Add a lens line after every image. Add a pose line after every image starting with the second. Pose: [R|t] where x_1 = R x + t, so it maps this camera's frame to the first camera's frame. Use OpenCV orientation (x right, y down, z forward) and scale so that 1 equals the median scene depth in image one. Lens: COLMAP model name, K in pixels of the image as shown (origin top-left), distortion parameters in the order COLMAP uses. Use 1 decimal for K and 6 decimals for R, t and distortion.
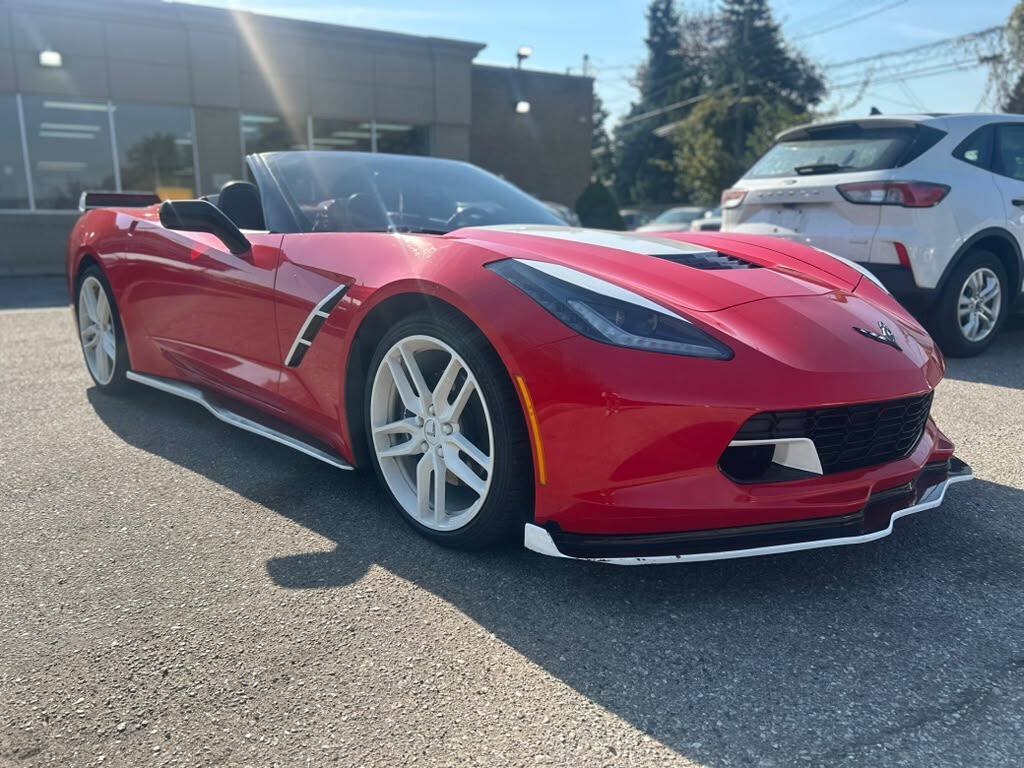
lens RADIAL K [[909.4, 0, 520.0], [0, 909.4, 391.7], [0, 0, 1]] dist [0.035995, -0.031211]
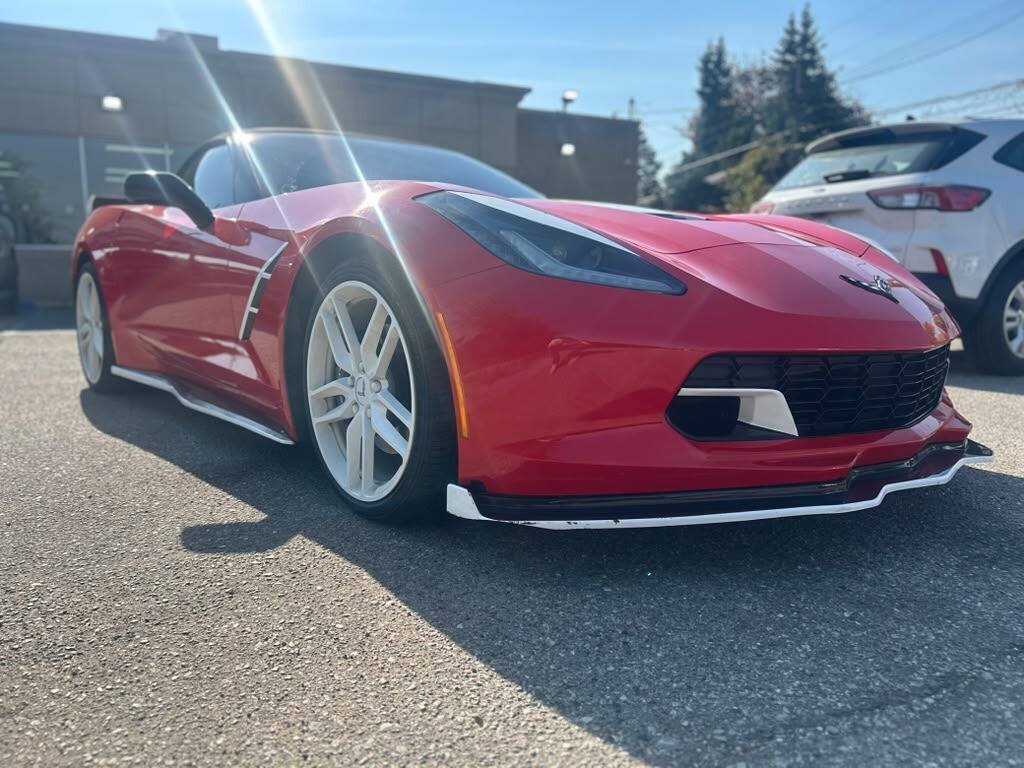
lens RADIAL K [[910.7, 0, 503.8], [0, 910.7, 381.0], [0, 0, 1]] dist [0.023710, -0.012533]
pose [[0.997108, 0.013261, -0.074838, 0.119042], [-0.018175, 0.997696, -0.065367, 0.098295], [0.073798, 0.066538, 0.995051, 0.124621]]
